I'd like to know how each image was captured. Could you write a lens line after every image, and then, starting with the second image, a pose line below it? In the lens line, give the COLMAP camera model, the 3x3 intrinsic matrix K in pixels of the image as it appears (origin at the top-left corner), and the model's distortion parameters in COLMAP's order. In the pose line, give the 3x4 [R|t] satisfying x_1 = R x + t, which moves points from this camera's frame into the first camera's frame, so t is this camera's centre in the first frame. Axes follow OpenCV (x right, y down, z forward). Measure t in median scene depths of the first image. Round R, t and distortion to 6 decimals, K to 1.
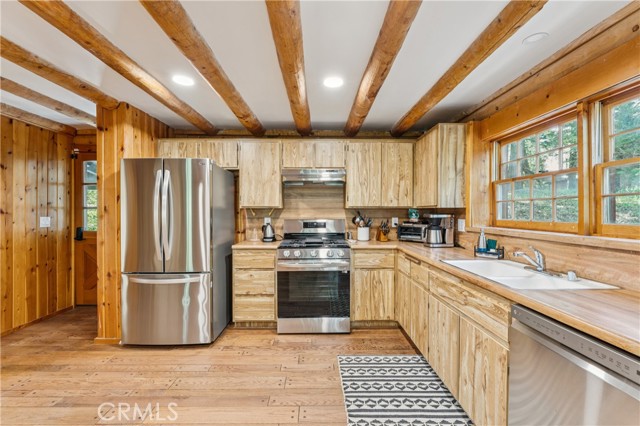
lens RADIAL K [[282.9, 0, 320.0], [0, 282.9, 213.0], [0, 0, 1]] dist [-0.000095, 0.000033]
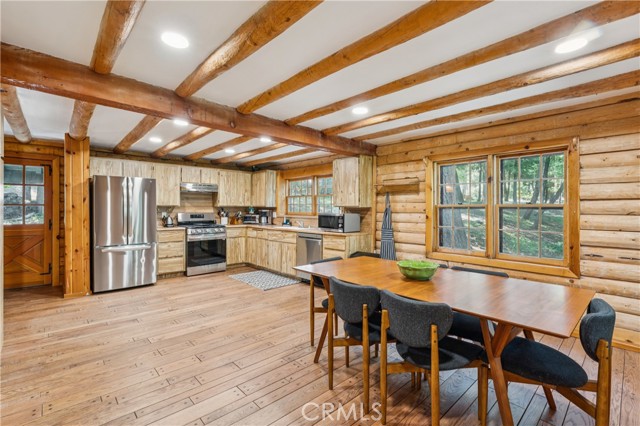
lens RADIAL K [[285.5, 0, 320.0], [0, 285.5, 213.0], [0, 0, 1]] dist [0.000294, 0.000024]
pose [[0.742698, -0.008200, 0.669577, -0.721335], [-0.000996, 0.999910, 0.013349, -0.001223], [-0.669626, -0.010581, 0.742623, -0.892428]]
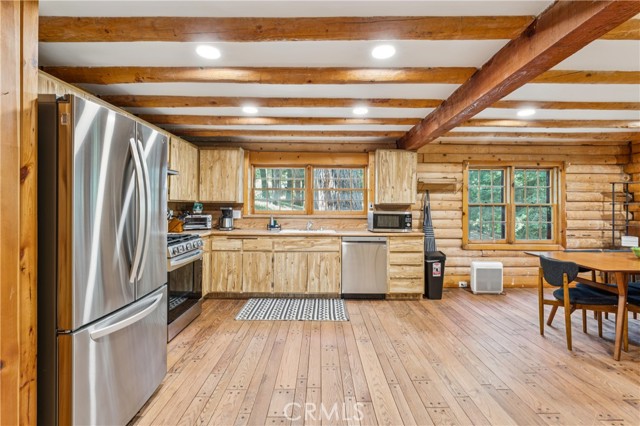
lens RADIAL K [[294.4, 0, 318.8], [0, 294.4, 206.4], [0, 0, 1]] dist [0.000918, 0.000183]
pose [[0.020012, 0.000119, 0.999800, -1.037714], [-0.003560, 0.999994, -0.000048, -0.001129], [-0.999793, -0.003559, 0.020012, 0.498552]]
